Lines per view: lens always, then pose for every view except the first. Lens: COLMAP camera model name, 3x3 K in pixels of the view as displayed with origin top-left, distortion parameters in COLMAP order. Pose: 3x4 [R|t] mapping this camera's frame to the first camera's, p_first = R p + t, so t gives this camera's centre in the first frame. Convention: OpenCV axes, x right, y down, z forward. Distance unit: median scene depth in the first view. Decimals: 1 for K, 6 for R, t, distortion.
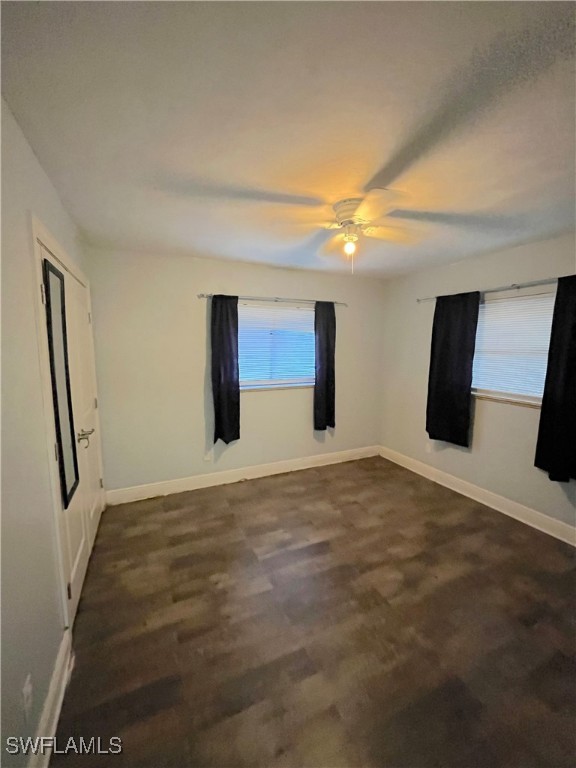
lens RADIAL K [[308.0, 0, 289.3], [0, 308.0, 383.3], [0, 0, 1]] dist [-0.002716, 0.000011]
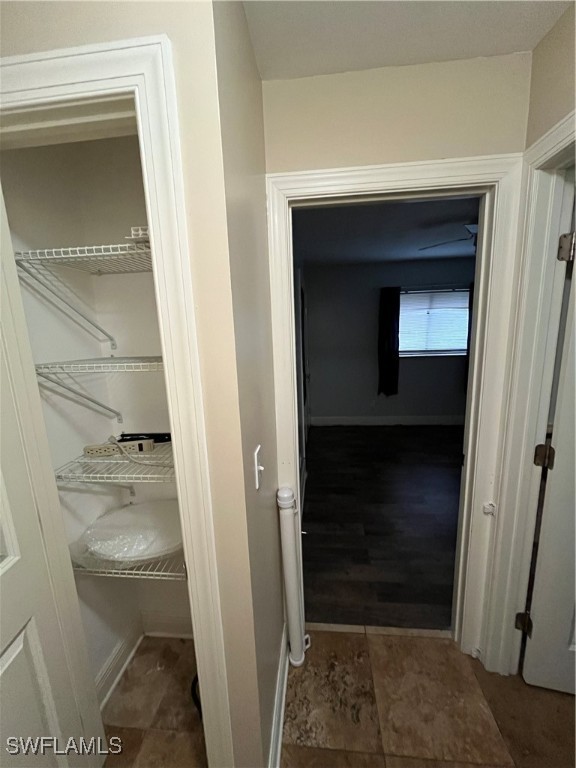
lens RADIAL K [[308.0, 0, 289.3], [0, 308.0, 383.3], [0, 0, 1]] dist [-0.002716, 0.000011]
pose [[0.861185, 0.056556, -0.505135, 0.181712], [-0.023867, 0.997194, 0.070958, 0.082471], [0.507731, -0.049052, 0.860118, -0.657382]]
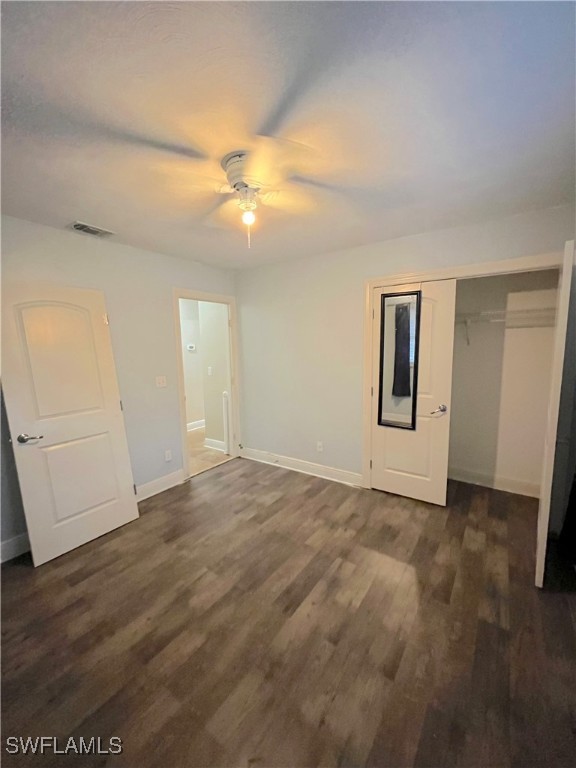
lens RADIAL K [[308.0, 0, 289.3], [0, 308.0, 383.3], [0, 0, 1]] dist [-0.002716, 0.000011]
pose [[-0.865829, 0.071060, -0.495268, 0.500763], [-0.049257, 0.972949, 0.225707, -0.182996], [0.497910, 0.219819, -0.838907, 1.697720]]
